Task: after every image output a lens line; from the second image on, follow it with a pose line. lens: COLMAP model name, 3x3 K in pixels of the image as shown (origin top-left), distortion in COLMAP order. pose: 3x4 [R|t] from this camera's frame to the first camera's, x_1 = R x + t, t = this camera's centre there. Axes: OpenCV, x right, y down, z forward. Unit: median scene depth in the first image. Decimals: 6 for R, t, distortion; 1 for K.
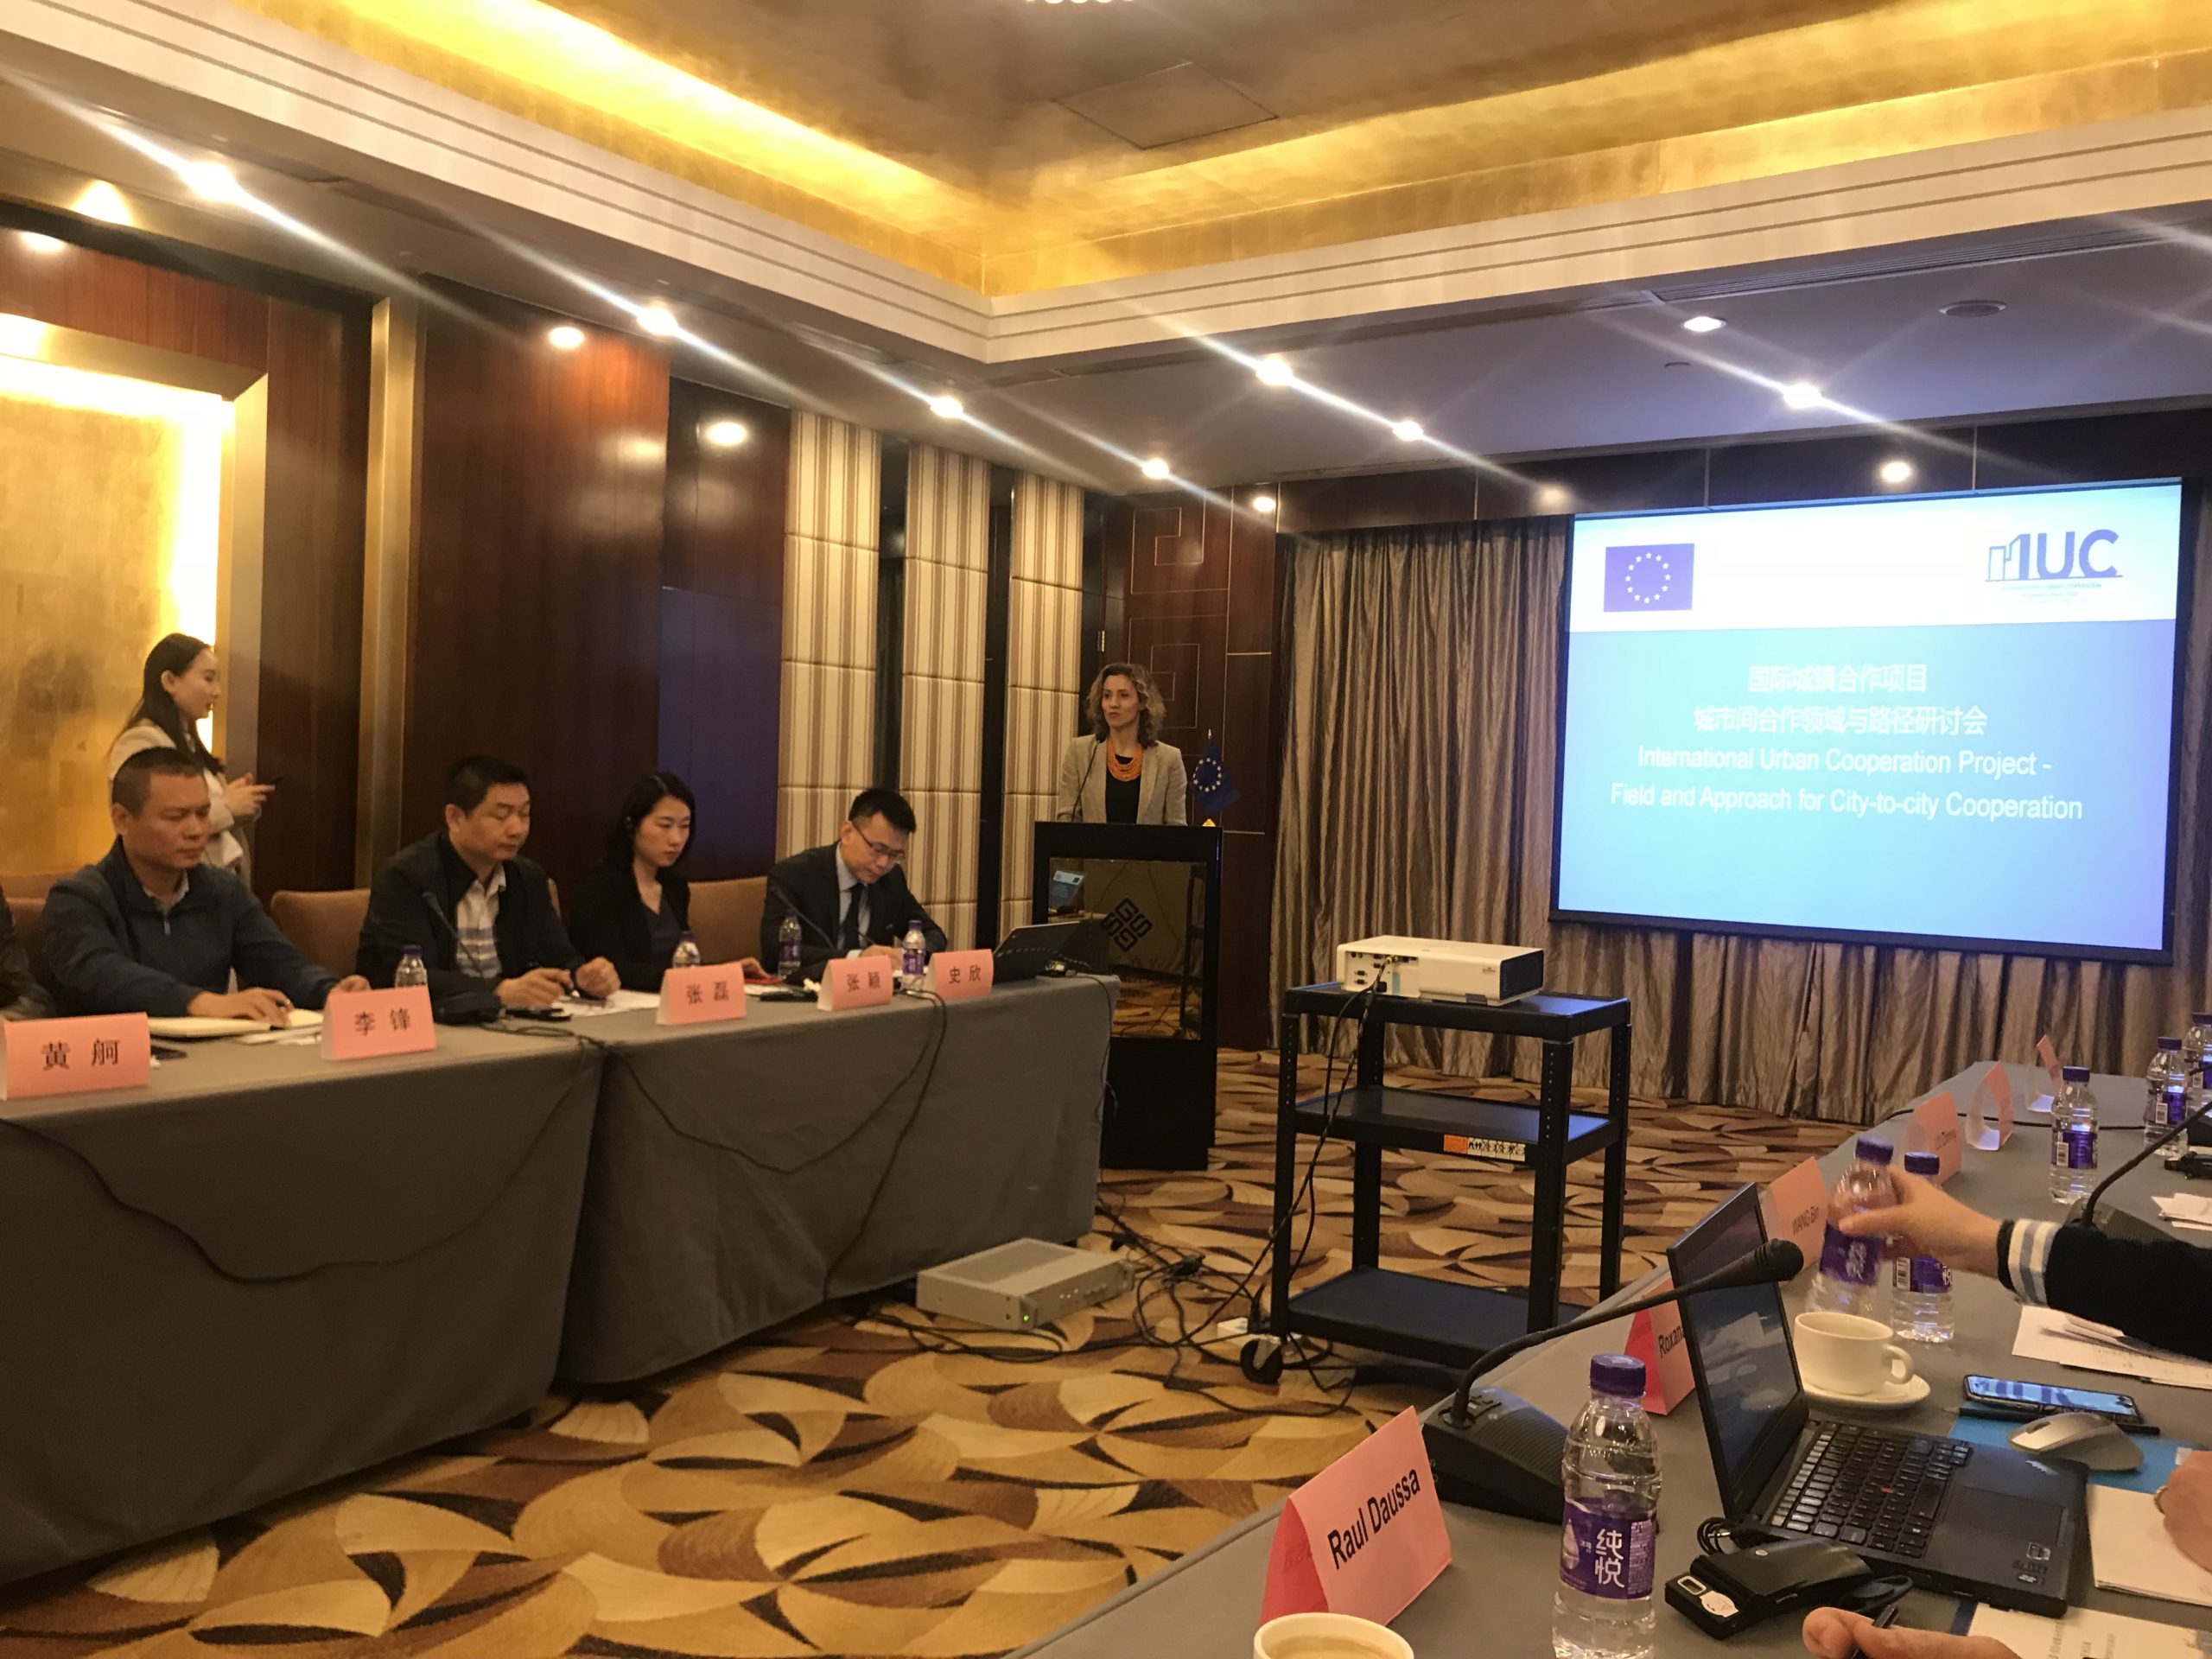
lens RADIAL K [[1783.5, 0, 1113.8], [0, 1783.5, 808.8], [0, 0, 1]] dist [-0.003850, -0.006221]
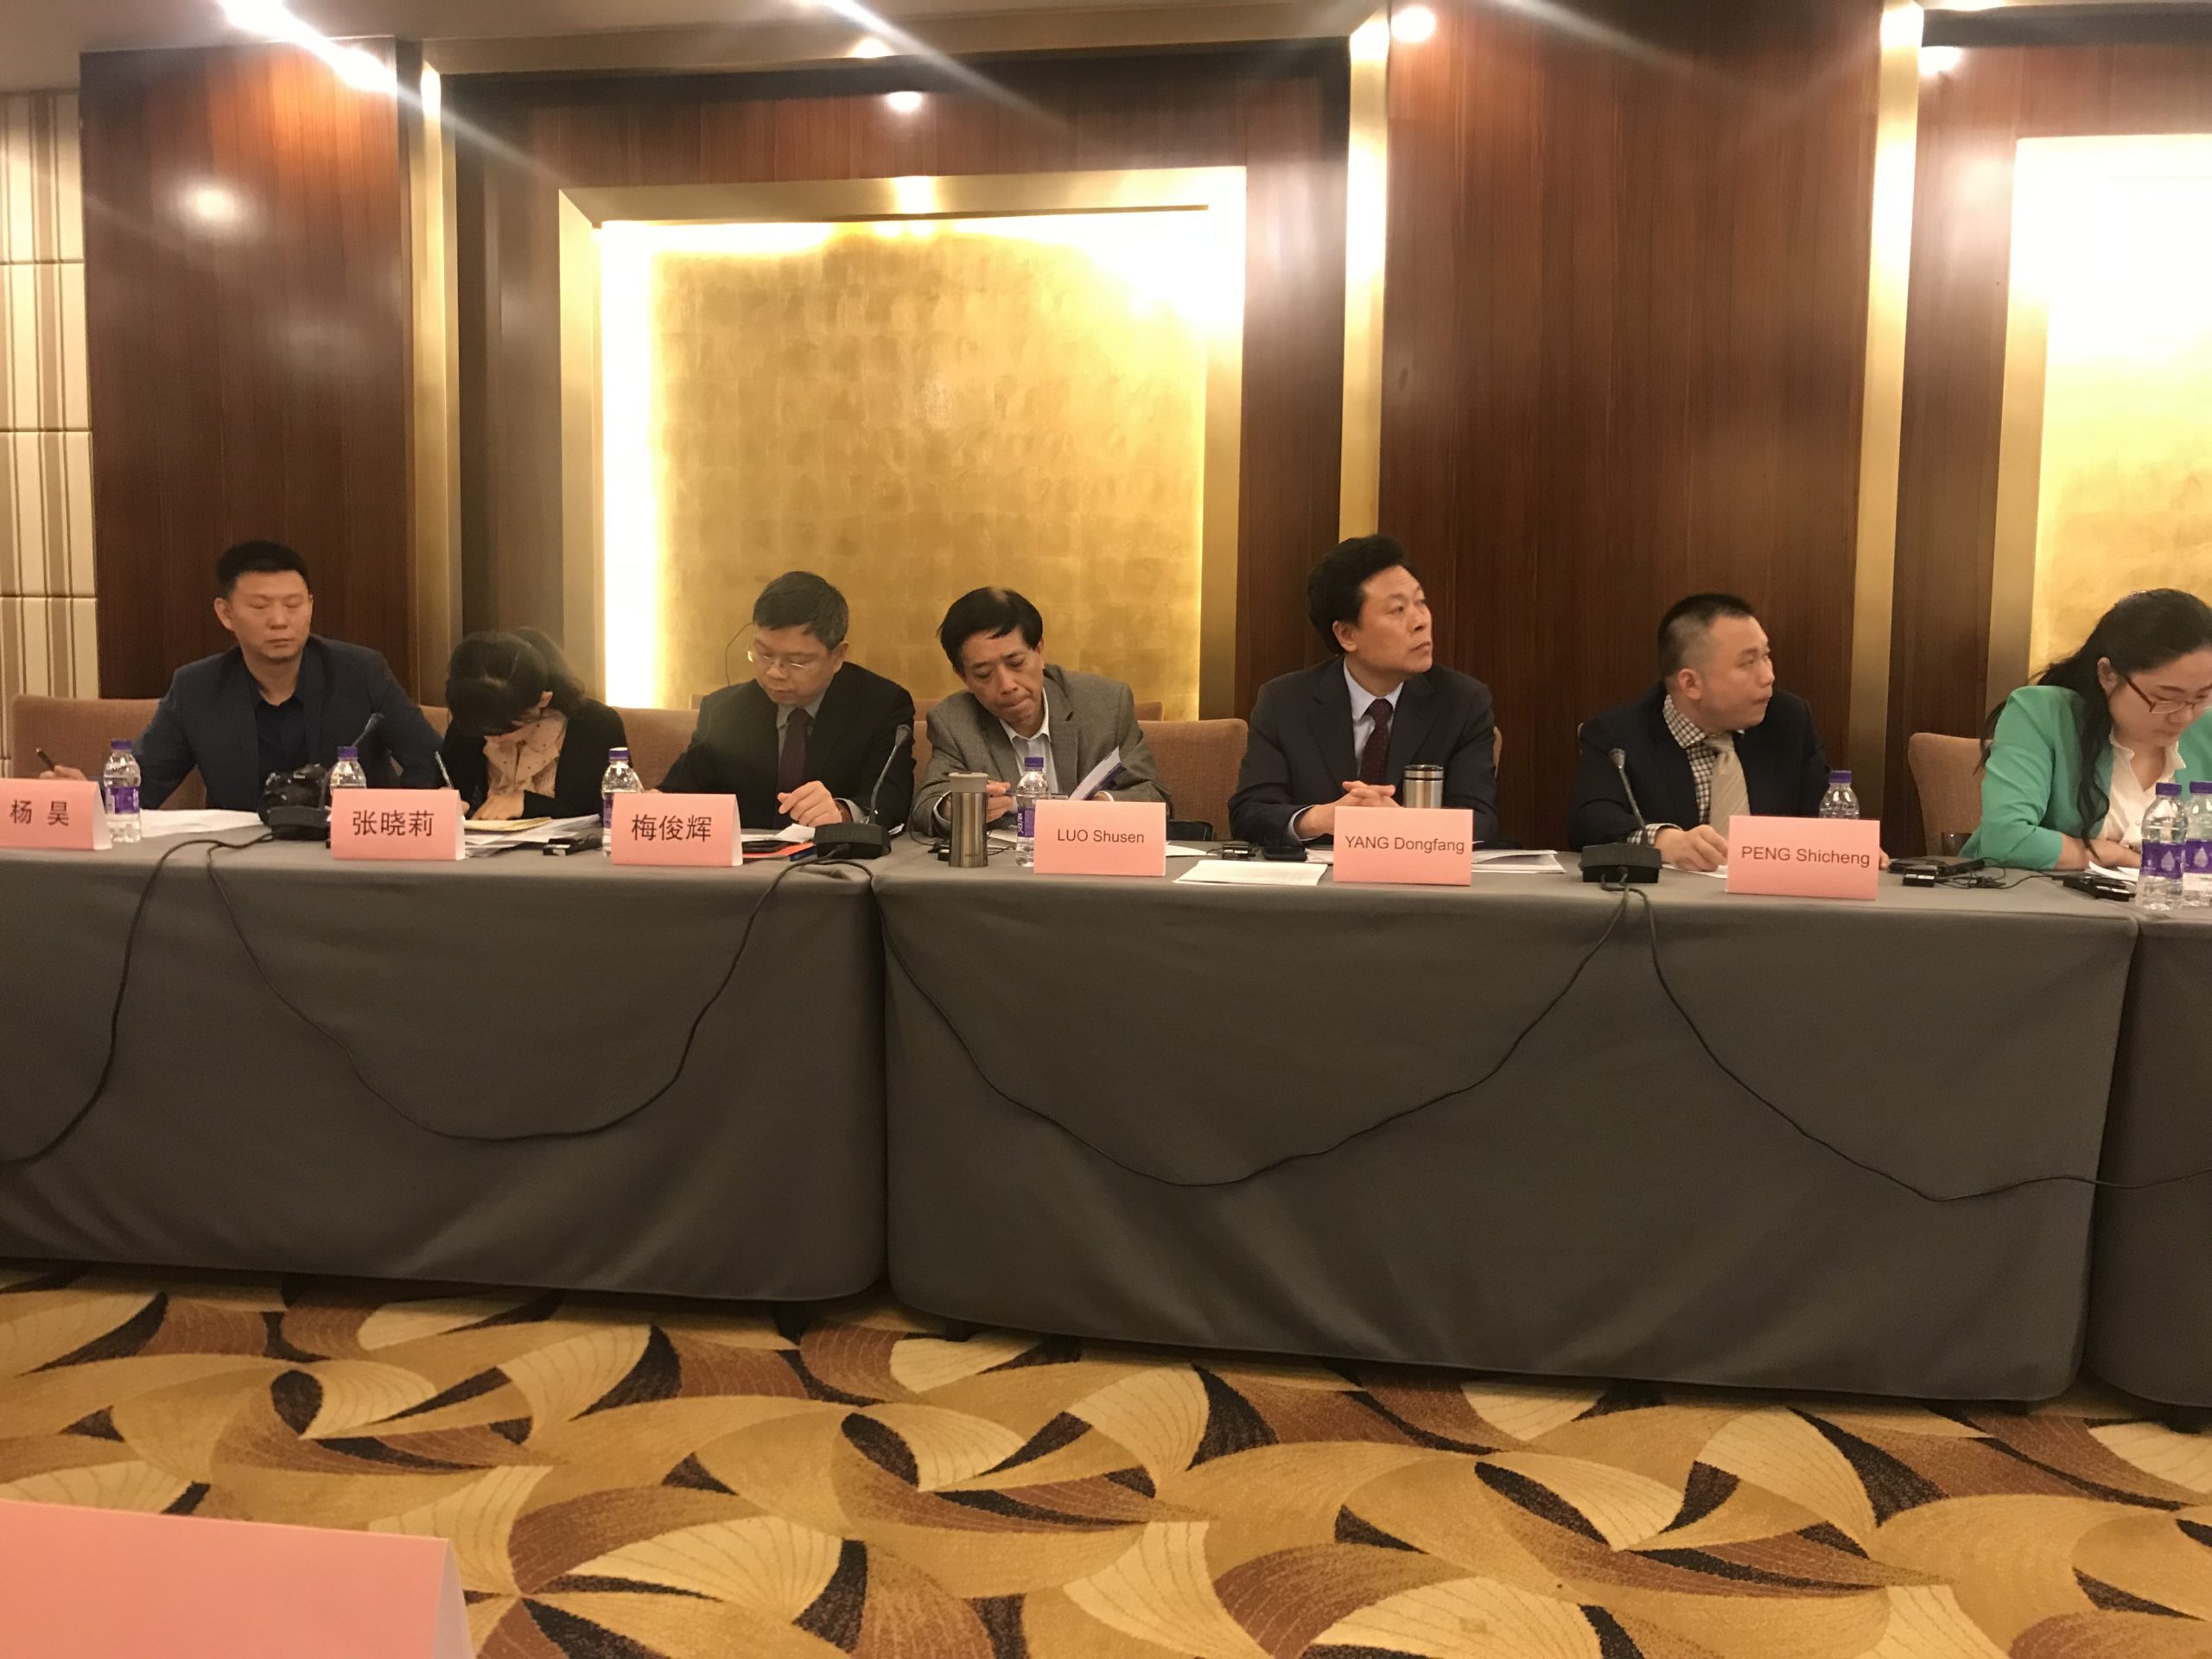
lens RADIAL K [[1783.5, 0, 1105.5], [0, 1783.5, 852.0], [0, 0, 1]] dist [-0.003850, -0.006221]
pose [[0.466067, 0.104842, -0.878515, 0.365032], [-0.016440, 0.993809, 0.109880, 0.014689], [0.884596, -0.036768, 0.464906, 0.550111]]
